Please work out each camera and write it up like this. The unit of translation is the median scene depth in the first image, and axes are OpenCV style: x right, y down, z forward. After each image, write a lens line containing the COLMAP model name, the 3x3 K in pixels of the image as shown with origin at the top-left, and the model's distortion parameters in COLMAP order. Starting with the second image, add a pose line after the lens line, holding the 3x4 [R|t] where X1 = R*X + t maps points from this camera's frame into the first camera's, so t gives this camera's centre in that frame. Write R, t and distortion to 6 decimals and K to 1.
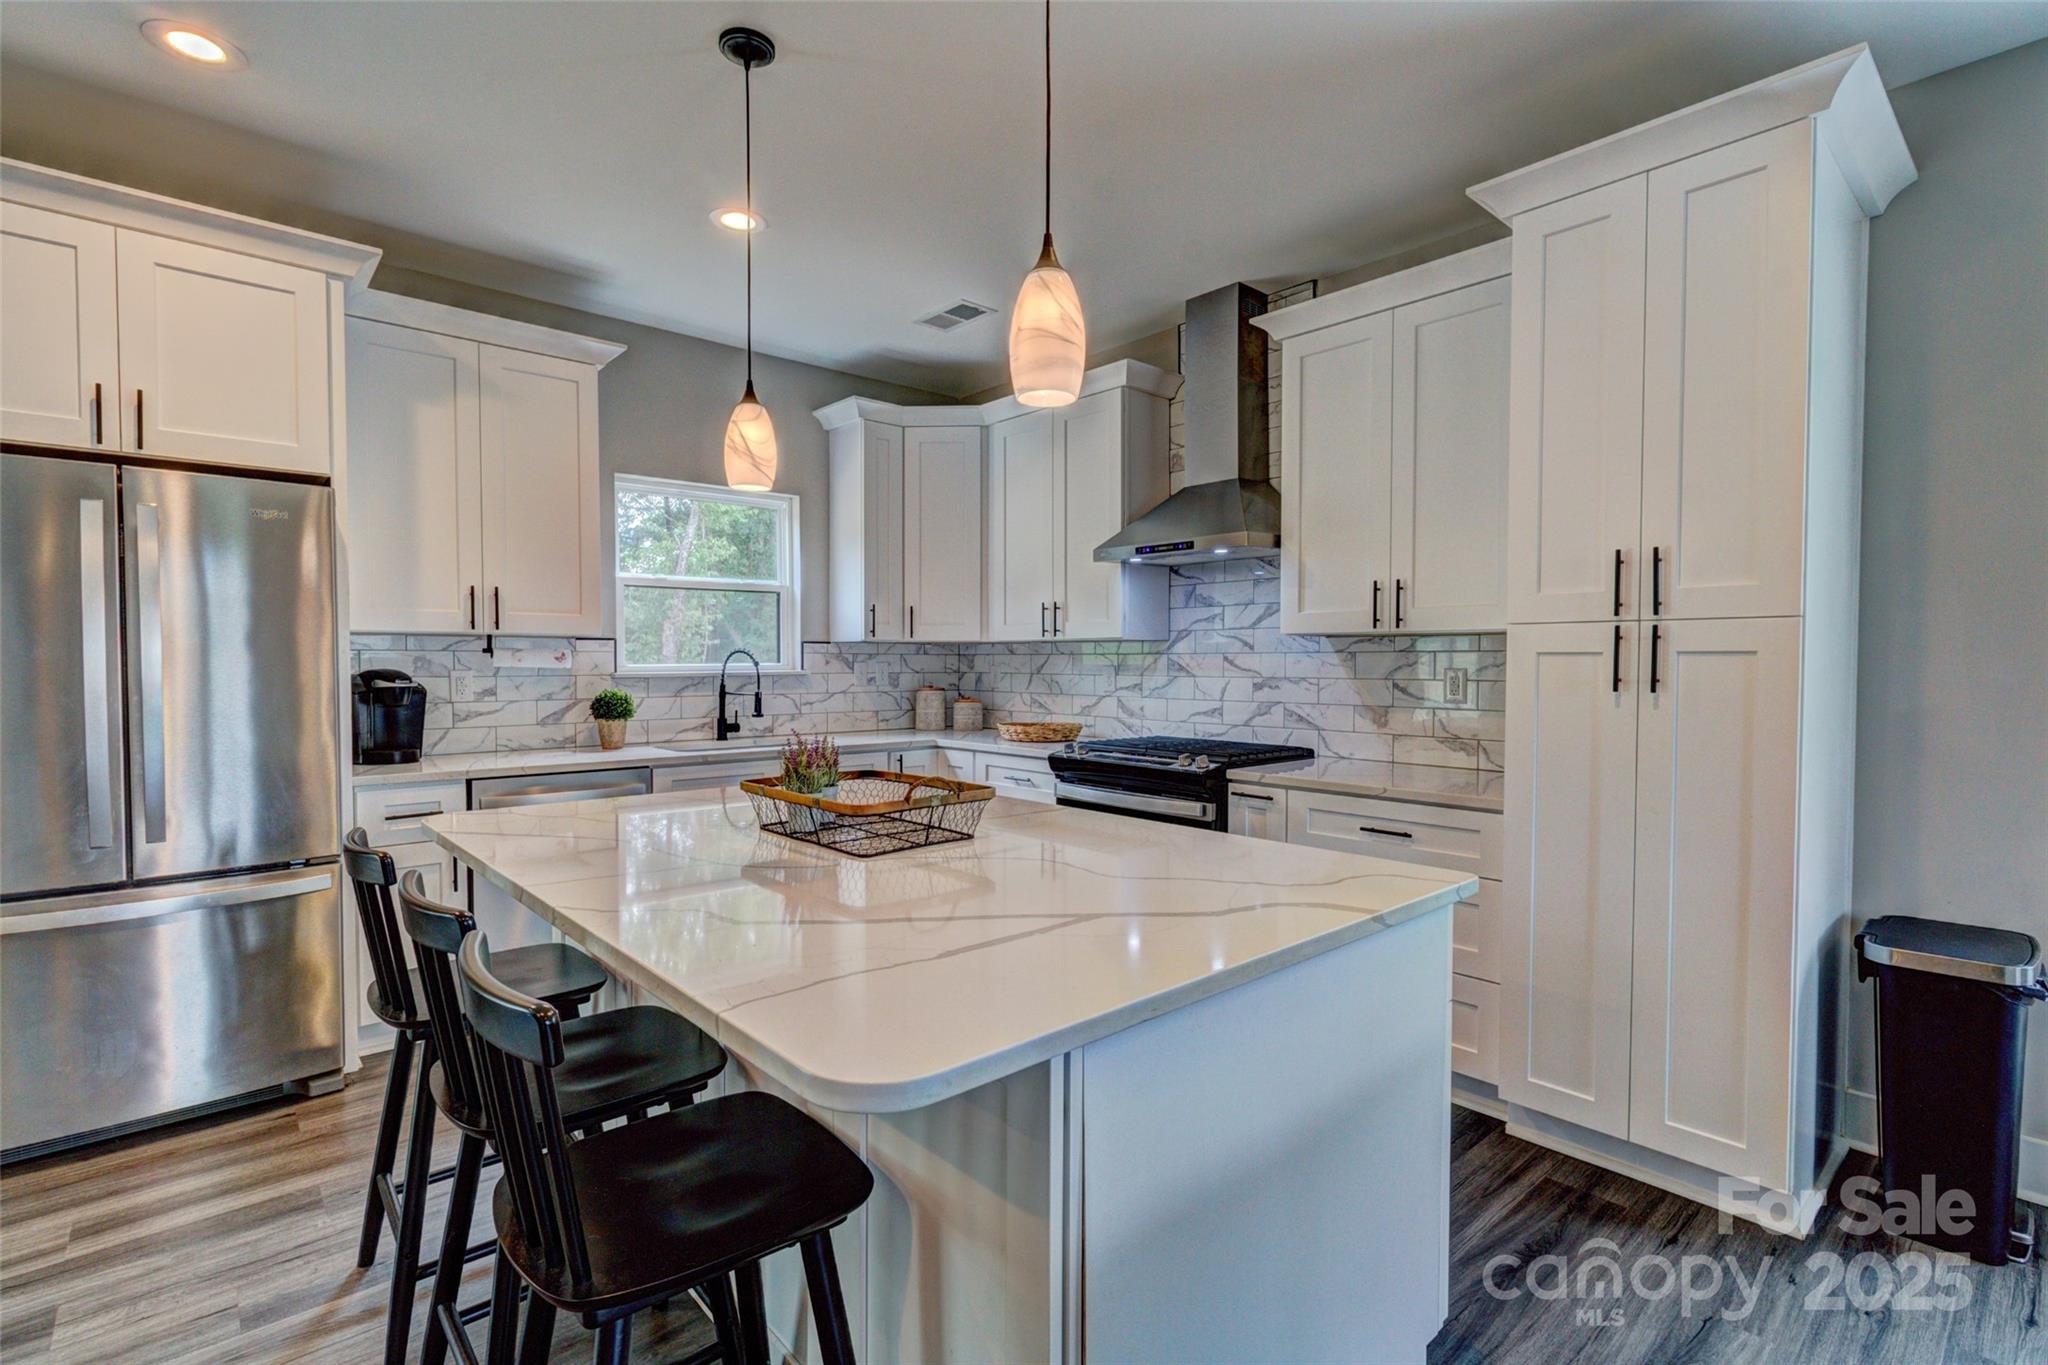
lens RADIAL K [[942.0, 0, 1024.1], [0, 942.0, 686.4], [0, 0, 1]] dist [0.001829, 0.001010]
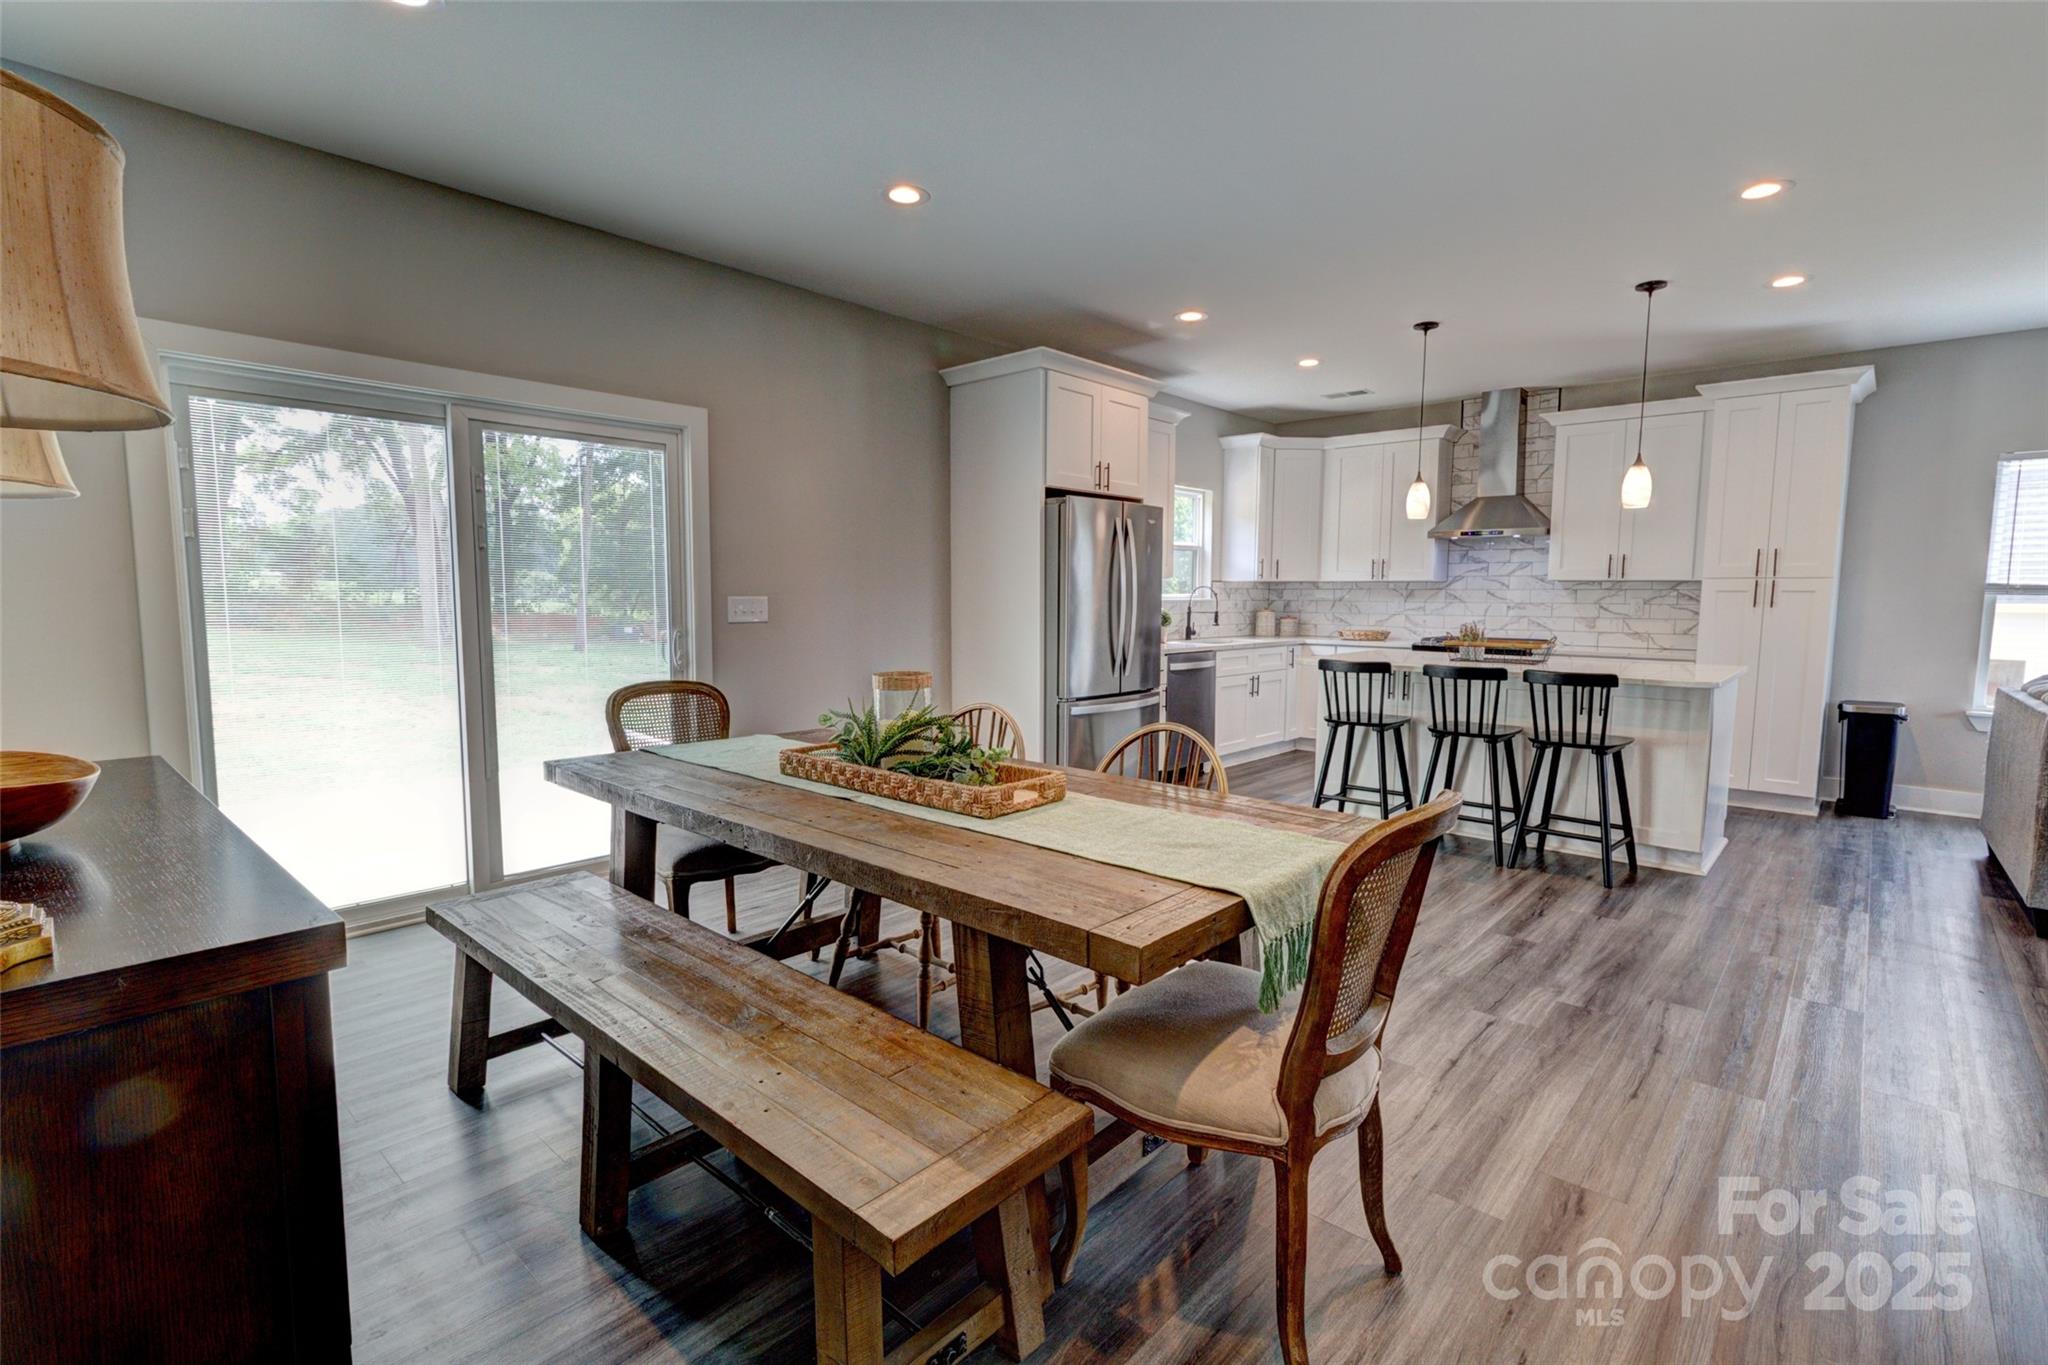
lens RADIAL K [[942.0, 0, 1025.0], [0, 942.0, 679.4], [0, 0, 1]] dist [0.001829, 0.001010]
pose [[0.994455, -0.004631, 0.105061, -0.820226], [-0.002005, 0.998013, 0.062975, 0.023299], [-0.105144, -0.062836, 0.992470, -0.673955]]
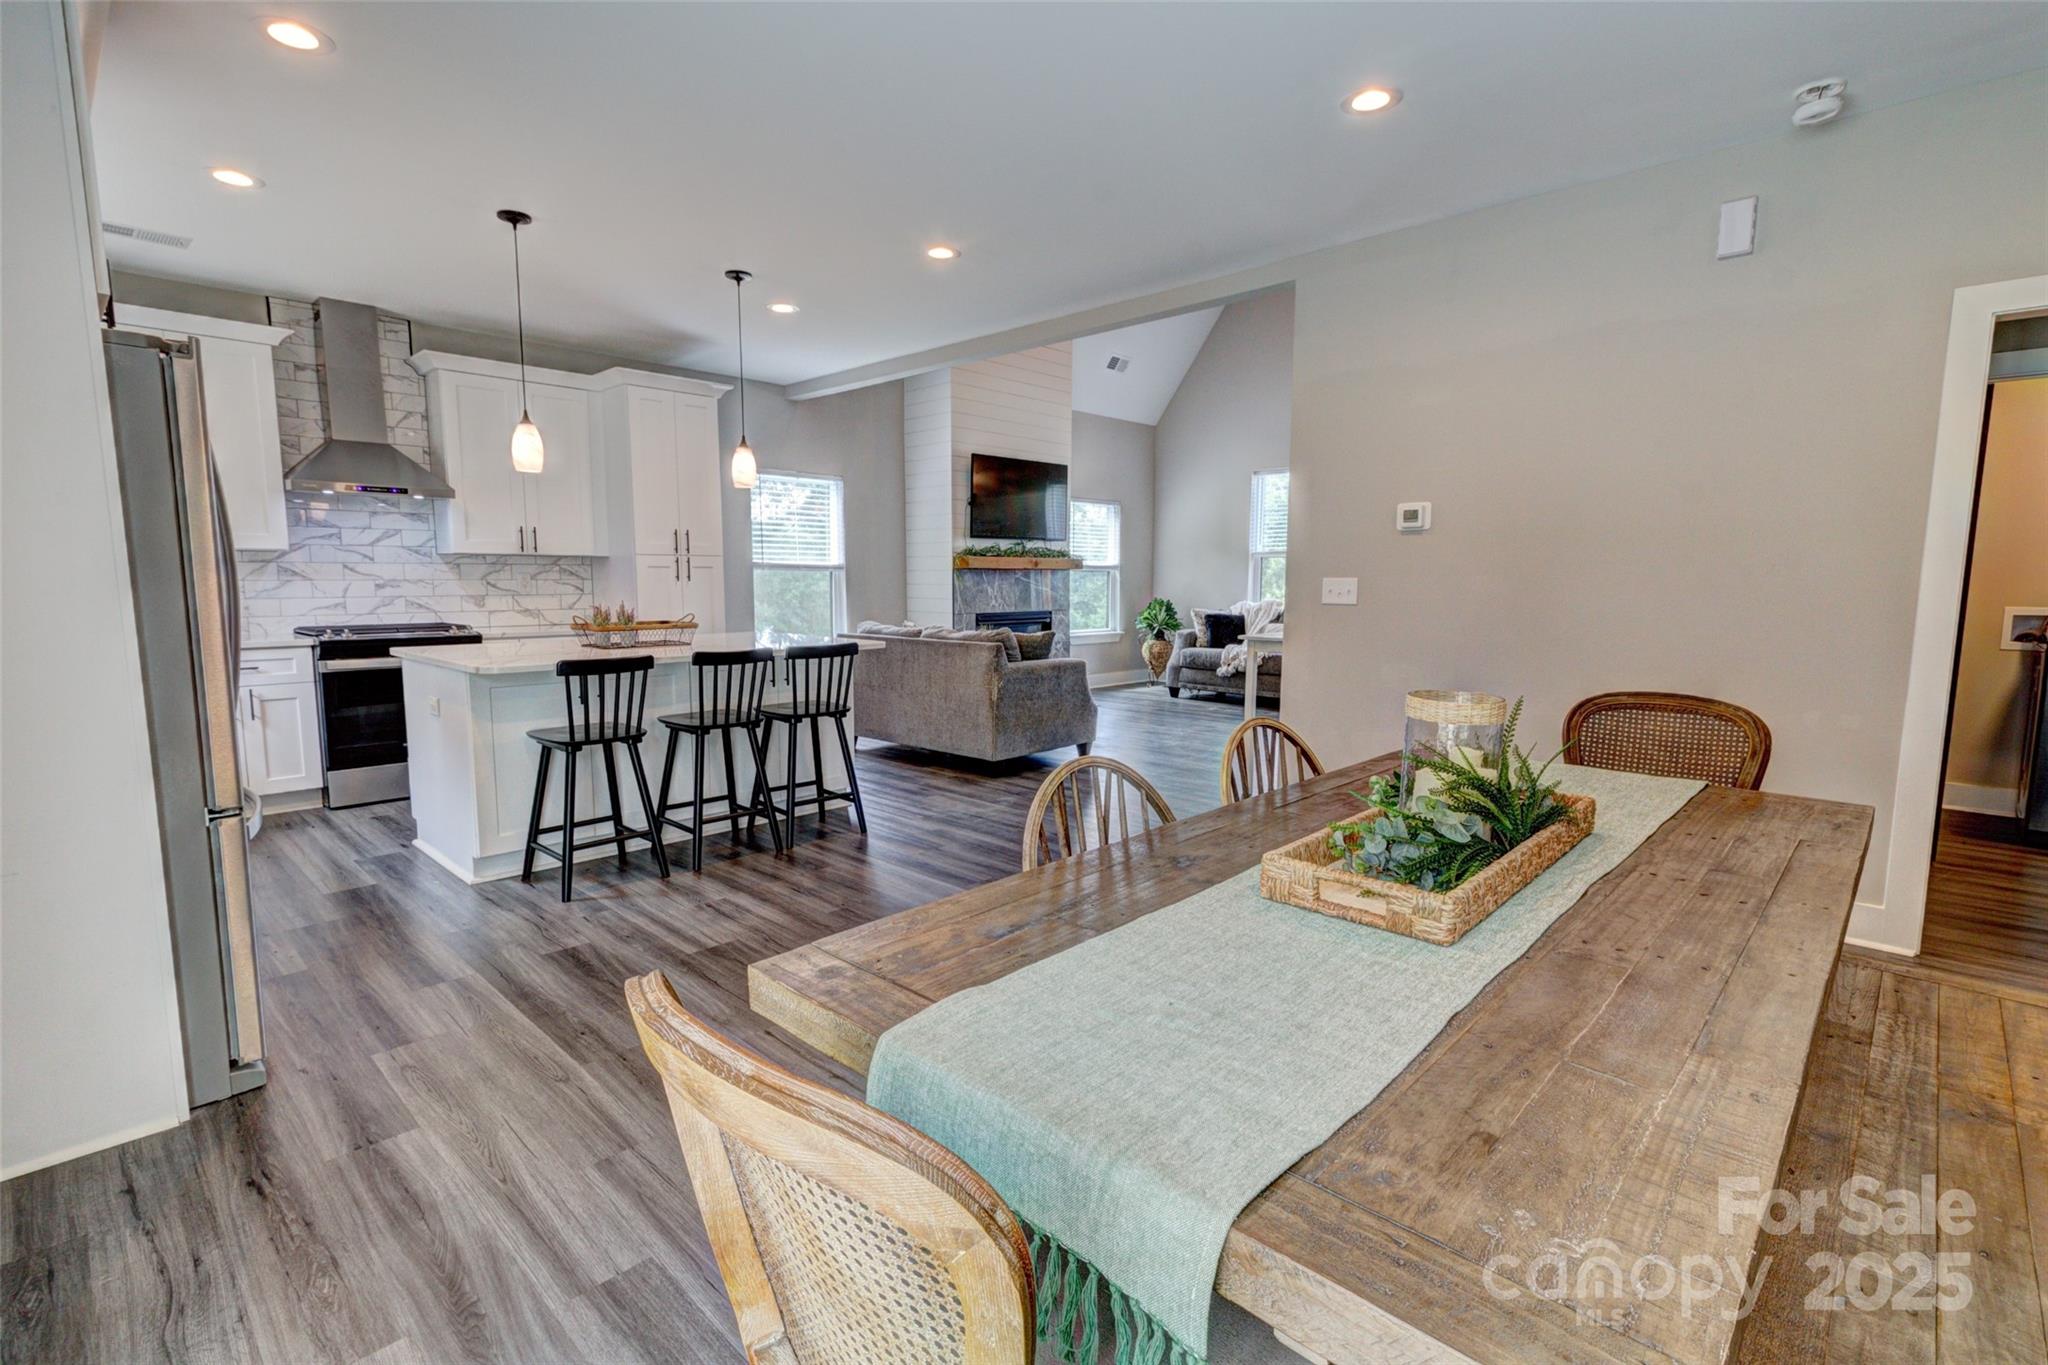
lens RADIAL K [[942.0, 0, 1035.5], [0, 942.0, 685.3], [0, 0, 1]] dist [0.001829, 0.001010]
pose [[-0.076457, -0.111834, 0.990781, -1.206454], [0.029211, 0.993012, 0.114340, 0.014128], [-0.996645, 0.037684, -0.072655, 0.091488]]
